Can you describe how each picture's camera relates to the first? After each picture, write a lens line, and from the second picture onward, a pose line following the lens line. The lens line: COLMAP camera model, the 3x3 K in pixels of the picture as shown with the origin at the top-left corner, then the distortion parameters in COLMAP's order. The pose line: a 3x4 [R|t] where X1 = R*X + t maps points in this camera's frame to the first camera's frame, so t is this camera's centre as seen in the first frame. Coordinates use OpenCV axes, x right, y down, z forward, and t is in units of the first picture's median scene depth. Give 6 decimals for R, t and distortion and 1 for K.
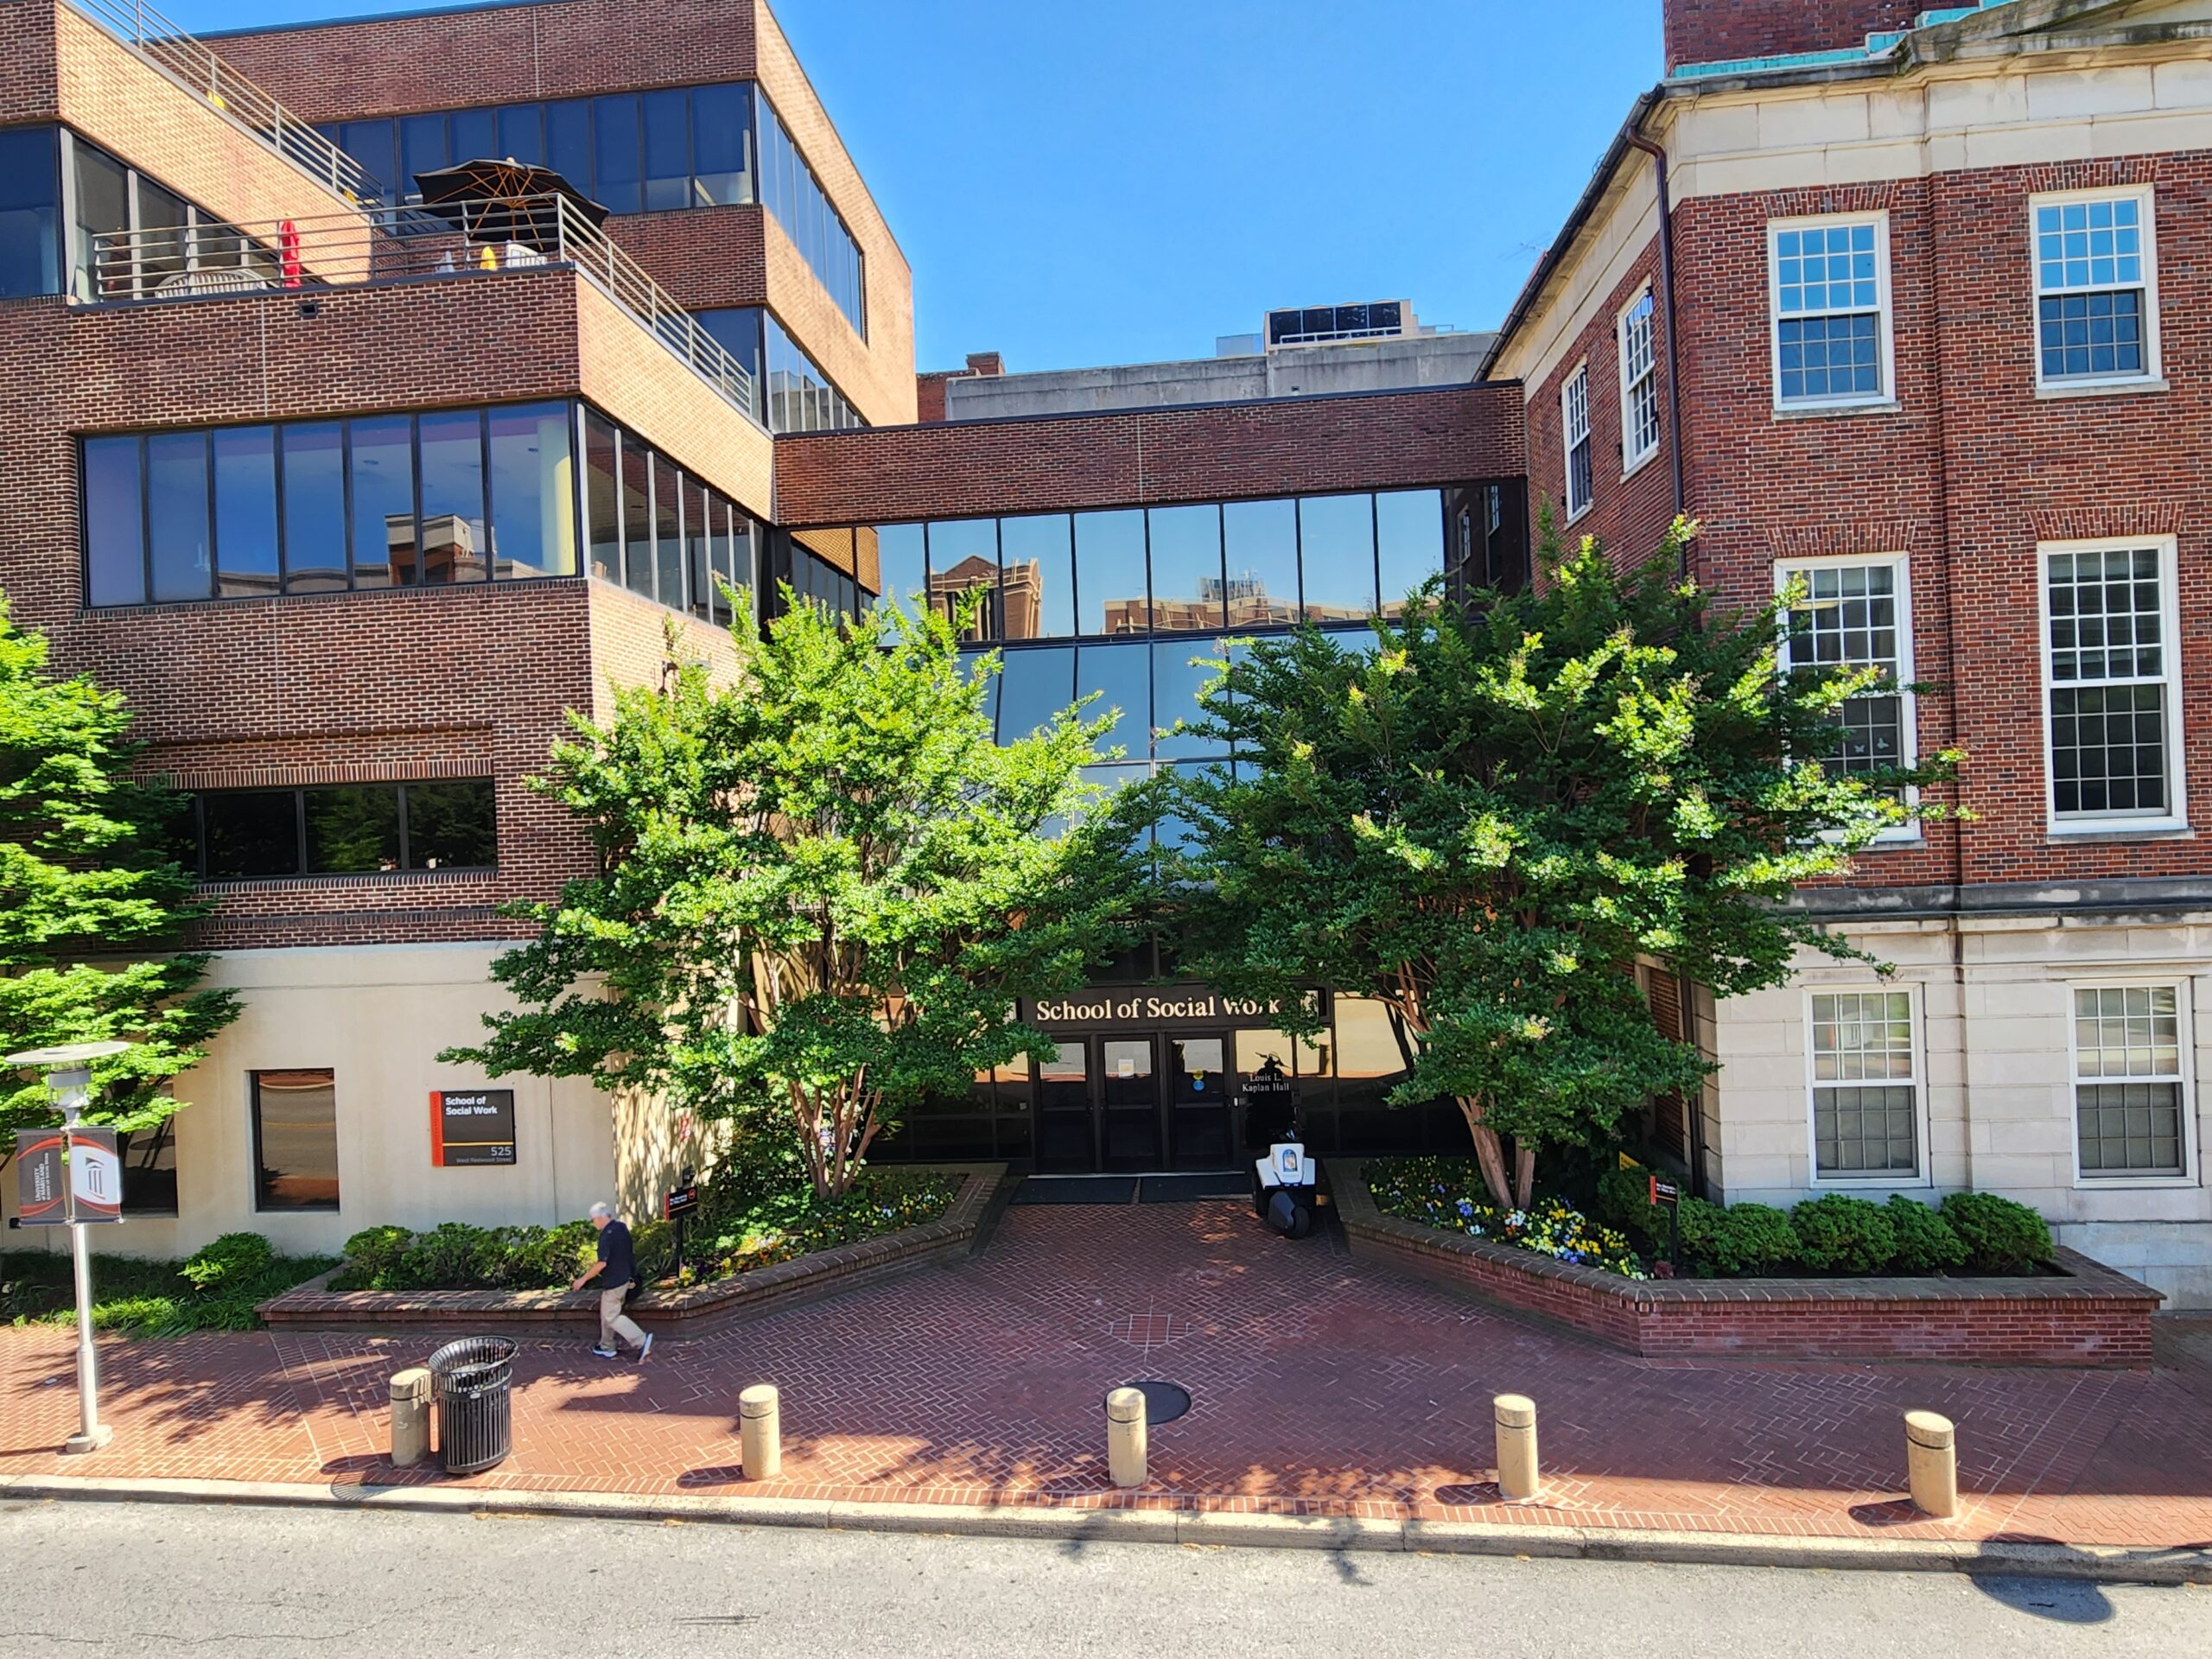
lens RADIAL K [[1244.4, 0, 1096.9], [0, 1244.4, 833.0], [0, 0, 1]] dist [-0.005823, 0.000529]
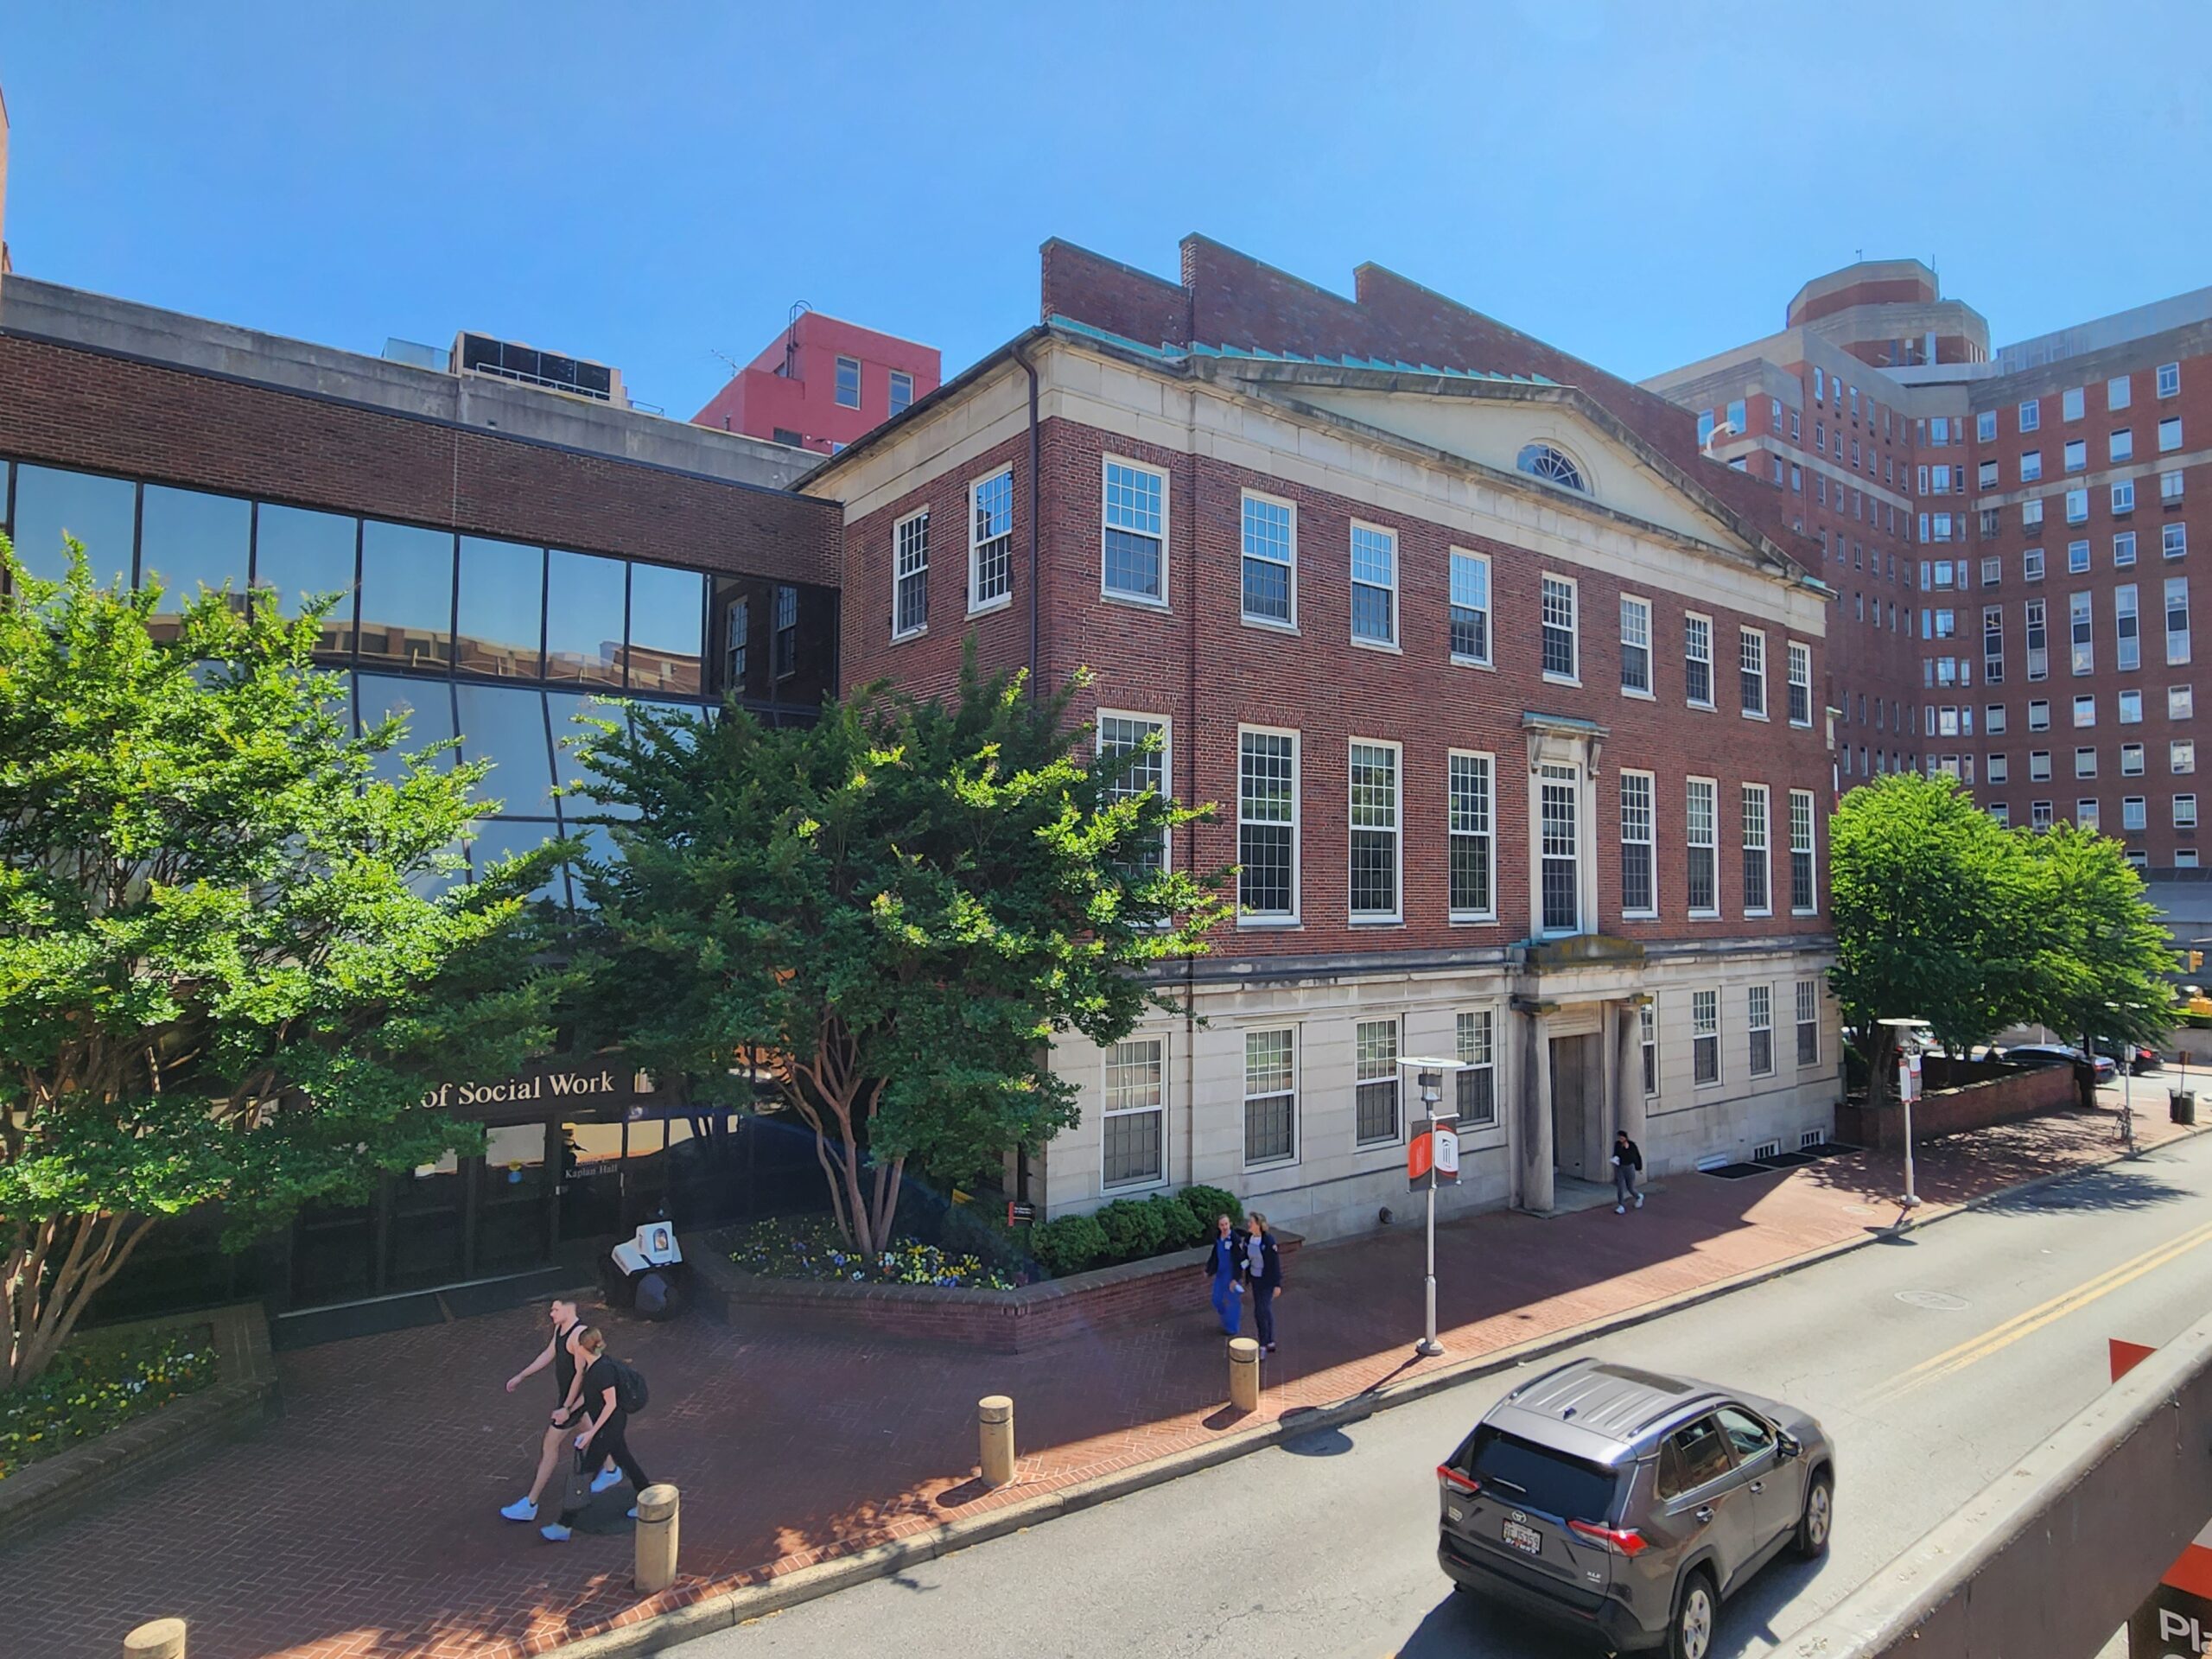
lens RADIAL K [[1249.9, 0, 1106.0], [0, 1249.9, 829.5], [0, 0, 1]] dist [-0.002935, 0.000762]
pose [[0.729267, 0.079695, 0.679572, -0.332991], [-0.034704, 0.996224, -0.079588, 0.011285], [-0.683349, 0.034457, 0.729278, 0.045451]]
